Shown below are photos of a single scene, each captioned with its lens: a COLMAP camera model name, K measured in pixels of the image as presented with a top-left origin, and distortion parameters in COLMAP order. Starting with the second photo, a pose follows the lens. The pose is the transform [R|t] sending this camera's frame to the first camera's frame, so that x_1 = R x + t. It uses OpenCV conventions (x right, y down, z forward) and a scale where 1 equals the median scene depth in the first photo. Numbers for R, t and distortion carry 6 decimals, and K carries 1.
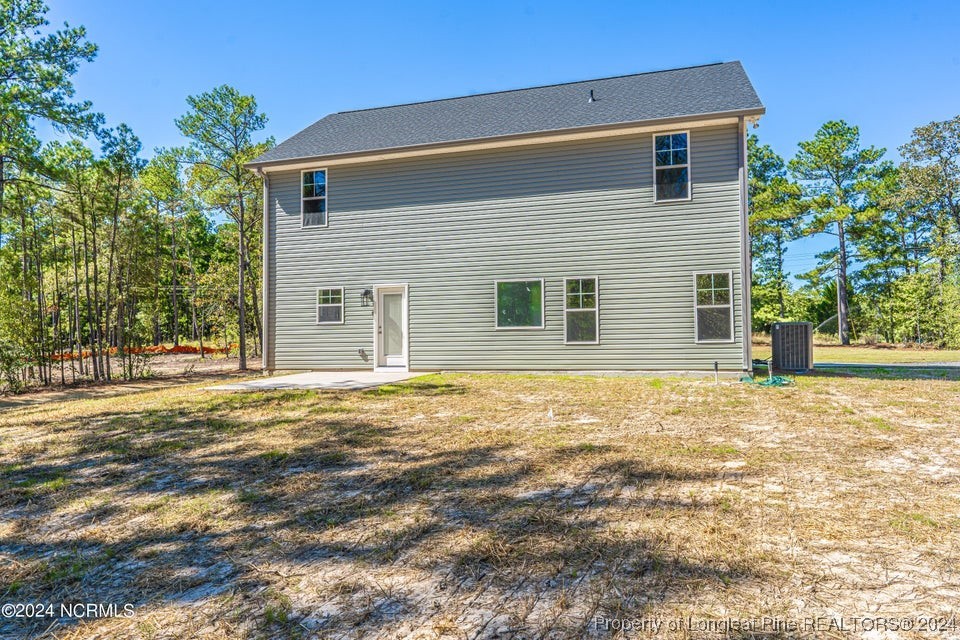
lens RADIAL K [[647.0, 0, 480.0], [0, 647.0, 320.0], [0, 0, 1]] dist [-0.001928, 0.001826]
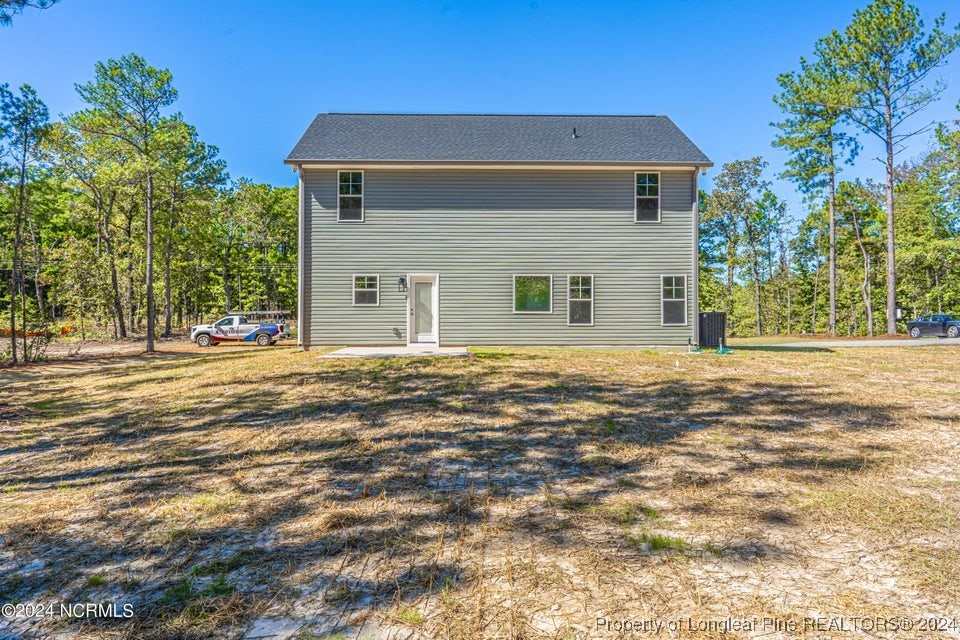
lens RADIAL K [[647.0, 0, 480.0], [0, 647.0, 320.0], [0, 0, 1]] dist [-0.001928, 0.001826]
pose [[0.949073, 0.015445, 0.314678, -0.418457], [-0.022283, 0.999587, 0.018145, 0.005921], [-0.314268, -0.024233, 0.949025, -0.175031]]
